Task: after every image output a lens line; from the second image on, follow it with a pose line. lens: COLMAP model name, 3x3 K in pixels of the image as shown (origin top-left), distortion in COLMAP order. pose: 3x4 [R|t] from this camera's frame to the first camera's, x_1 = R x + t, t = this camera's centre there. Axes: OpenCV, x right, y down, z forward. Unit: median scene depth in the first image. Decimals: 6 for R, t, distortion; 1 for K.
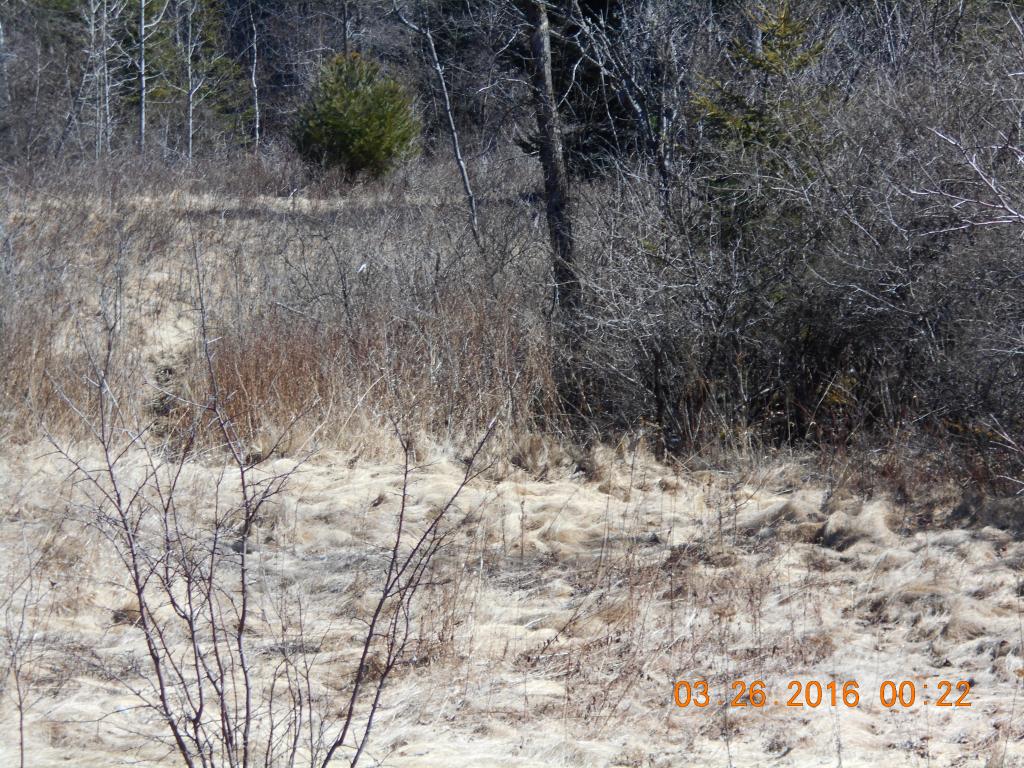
lens RADIAL K [[3864.2, 0, 512.0], [0, 3864.2, 383.7], [0, 0, 1]] dist [0.100348, 0.000000]
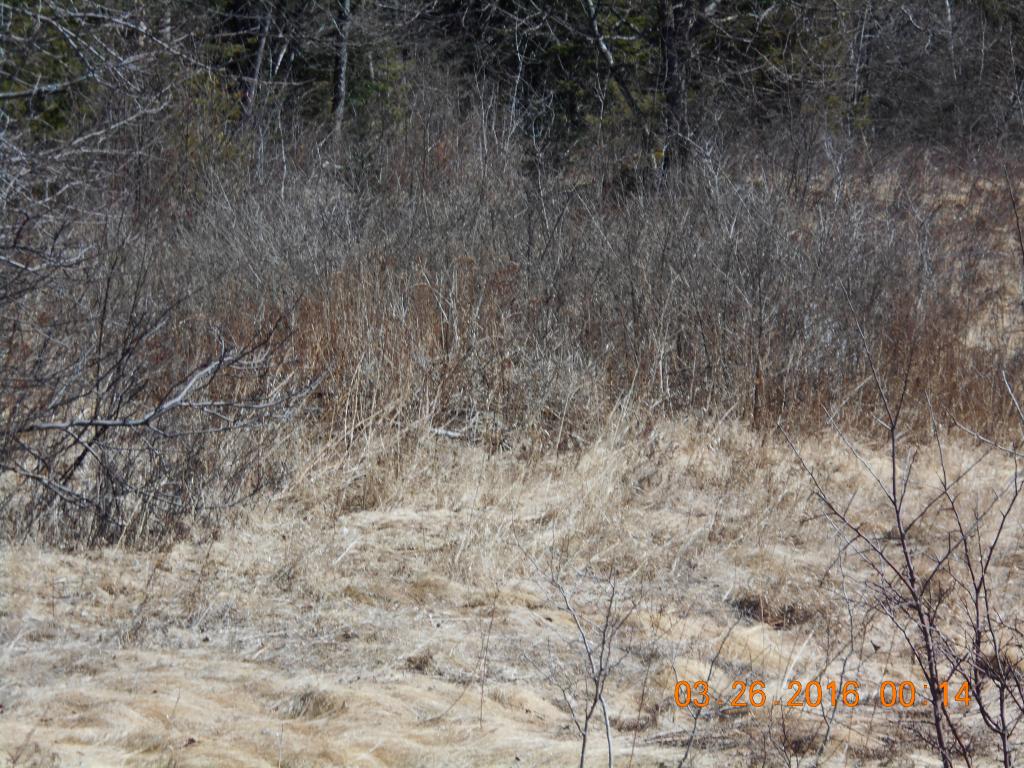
lens RADIAL K [[3864.2, 0, 511.8], [0, 3864.2, 384.4], [0, 0, 1]] dist [0.100348, 0.000000]
pose [[0.970107, 0.027899, -0.241067, 0.005997], [-0.026677, 0.999609, 0.008332, -0.012645], [0.241206, -0.001652, 0.970473, 0.225323]]
